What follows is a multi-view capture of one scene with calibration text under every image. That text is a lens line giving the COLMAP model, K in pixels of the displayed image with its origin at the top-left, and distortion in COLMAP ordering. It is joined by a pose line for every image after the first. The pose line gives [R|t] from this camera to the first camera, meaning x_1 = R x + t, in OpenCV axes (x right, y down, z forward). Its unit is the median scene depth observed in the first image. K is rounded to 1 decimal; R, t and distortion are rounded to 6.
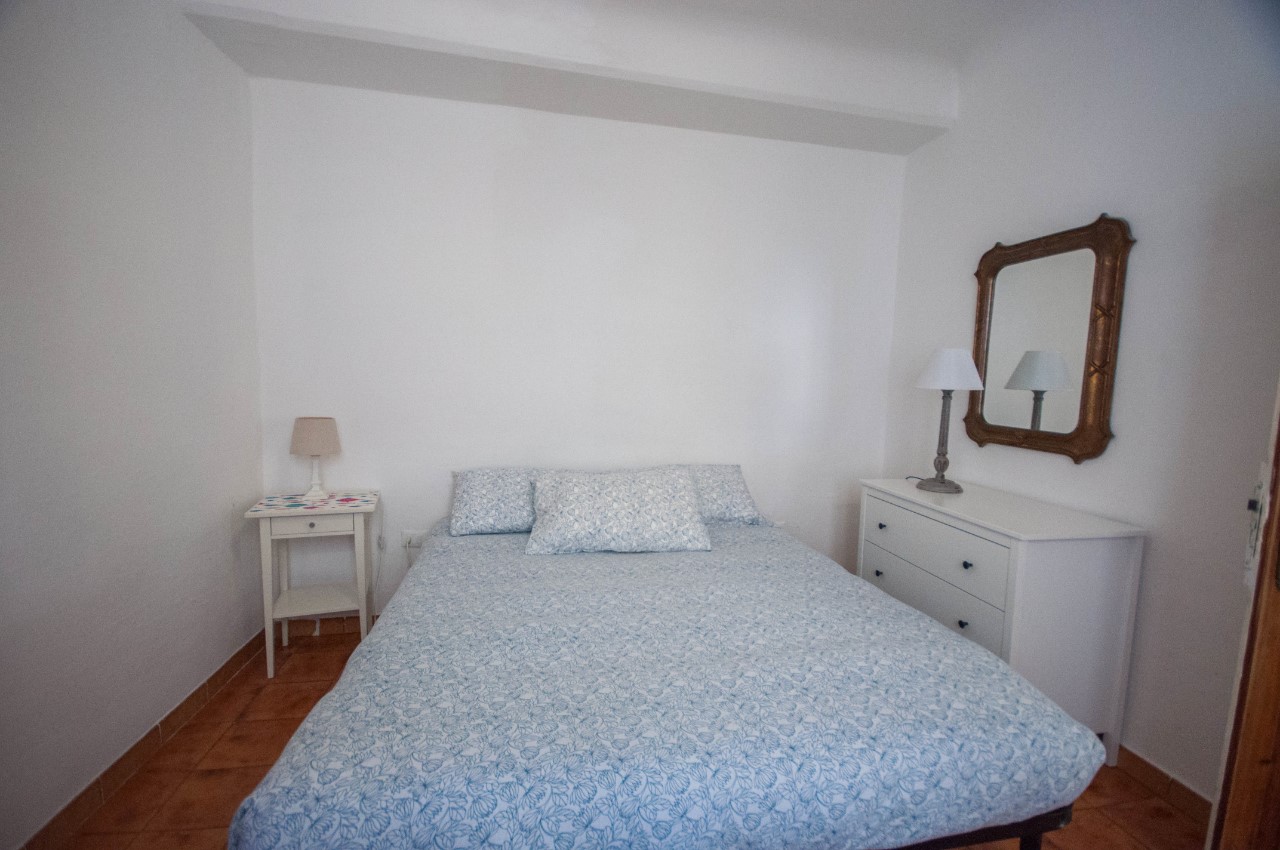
lens RADIAL K [[548.7, 0, 632.0], [0, 548.7, 428.5], [0, 0, 1]] dist [-0.003603, -0.000489]
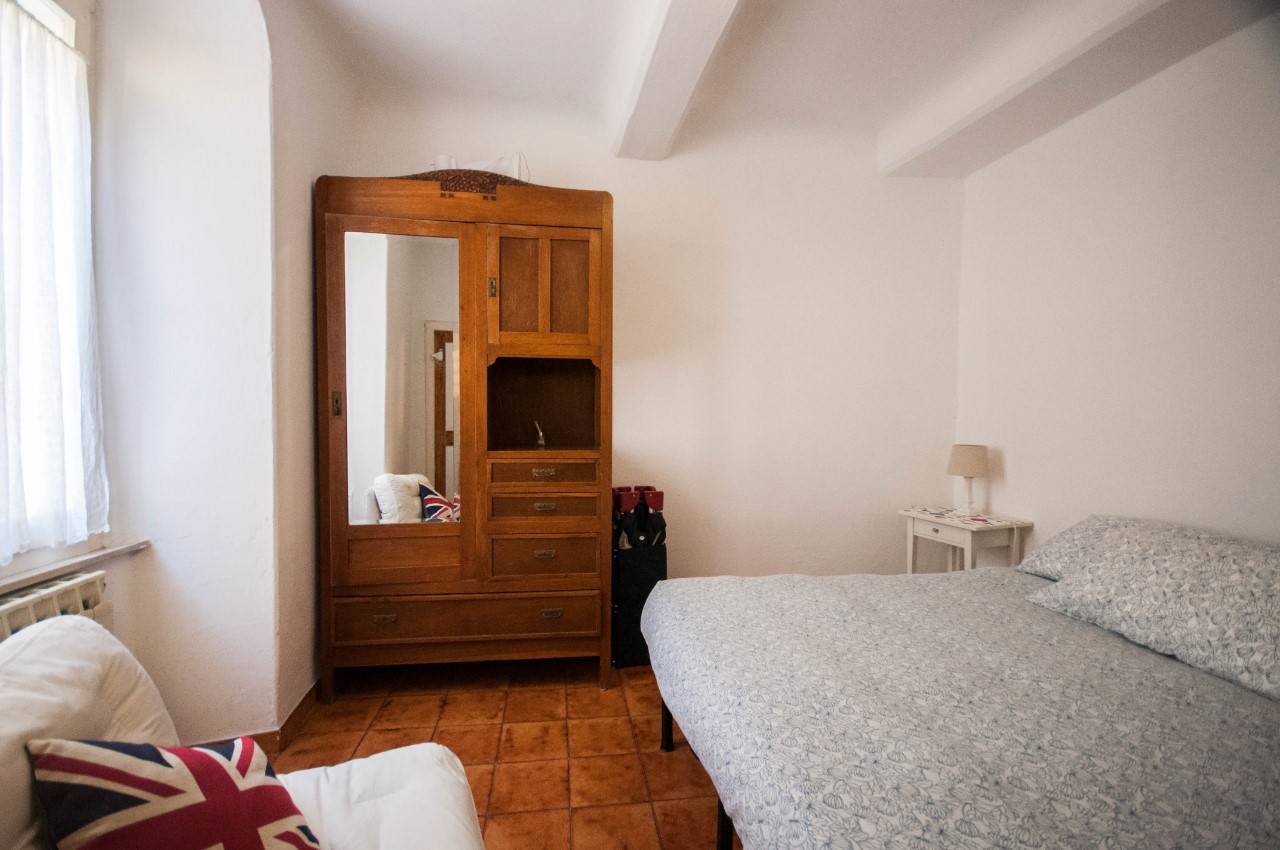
lens RADIAL K [[557.7, 0, 628.3], [0, 557.7, 434.8], [0, 0, 1]] dist [0.016122, -0.014033]
pose [[-0.011797, 0.012291, -0.999855, 0.681513], [-0.099771, 0.994920, 0.013408, 0.019782], [0.994941, 0.099914, -0.010511, 0.346999]]
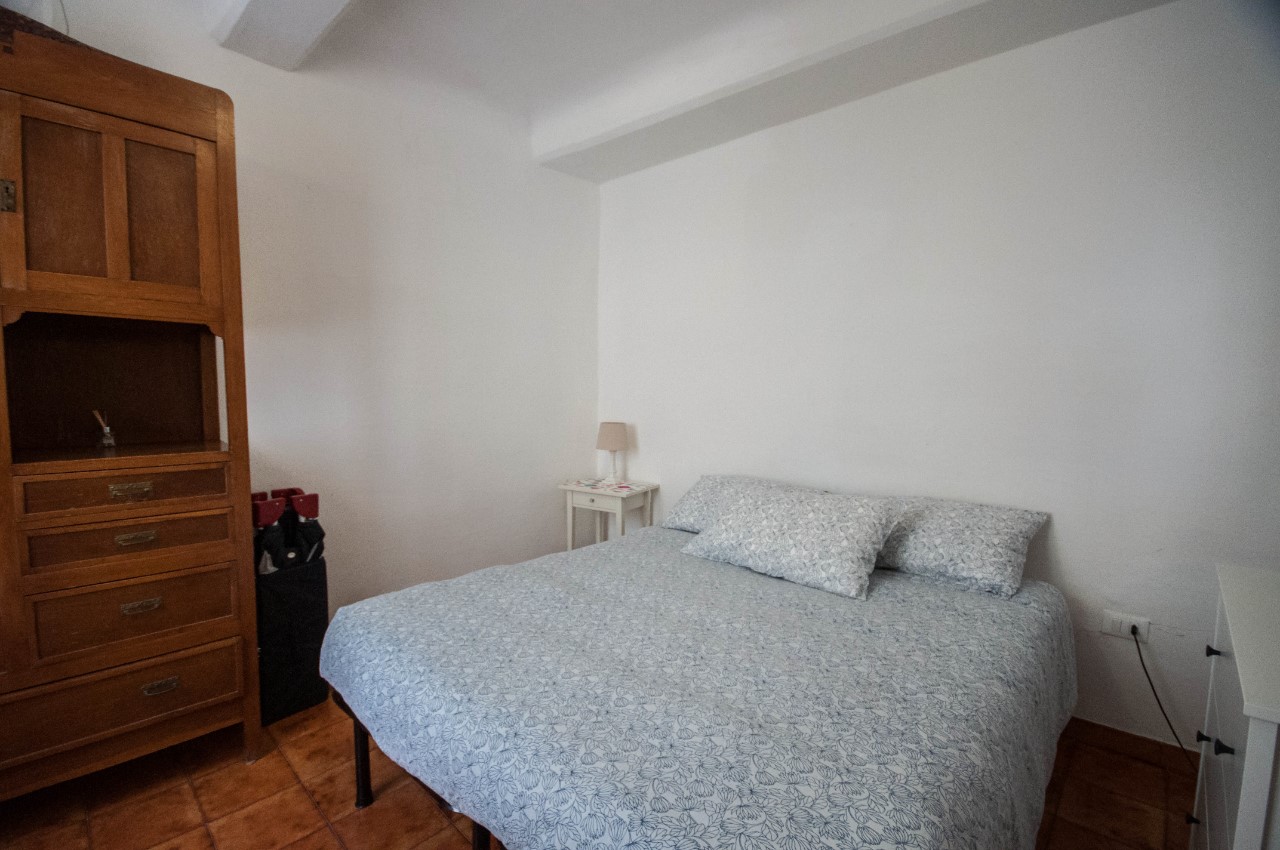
lens RADIAL K [[557.7, 0, 628.3], [0, 557.7, 434.8], [0, 0, 1]] dist [0.016122, -0.014033]
pose [[0.611796, 0.042763, -0.789859, 0.575605], [-0.067464, 0.997720, 0.001762, 0.007425], [0.788133, 0.052209, 0.613286, 0.238102]]
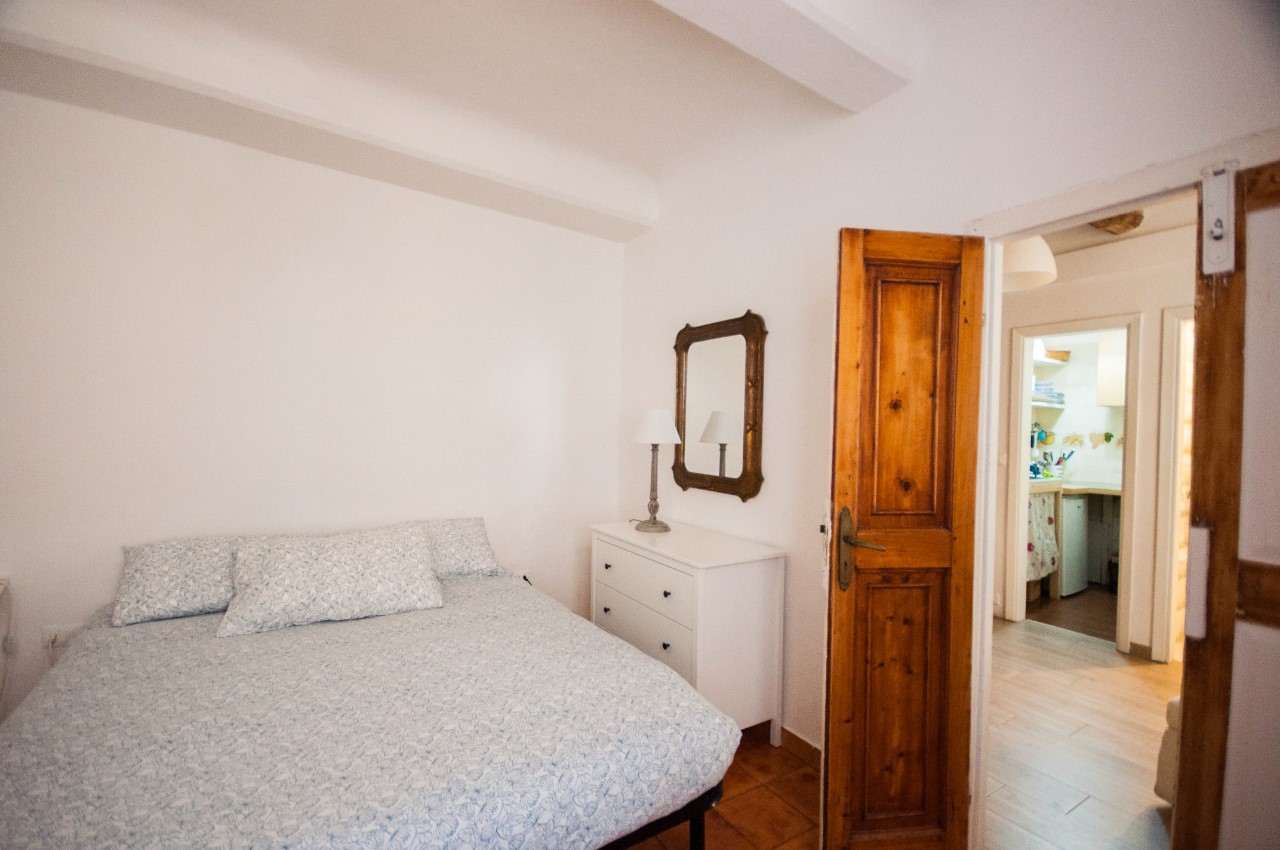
lens RADIAL K [[546.3, 0, 621.0], [0, 546.3, 434.4], [0, 0, 1]] dist [0.000848, -0.000557]
pose [[0.927315, -0.002135, 0.374275, 0.074378], [0.031494, 0.996882, -0.072345, -0.008004], [-0.372954, 0.078875, 0.924491, -0.062542]]
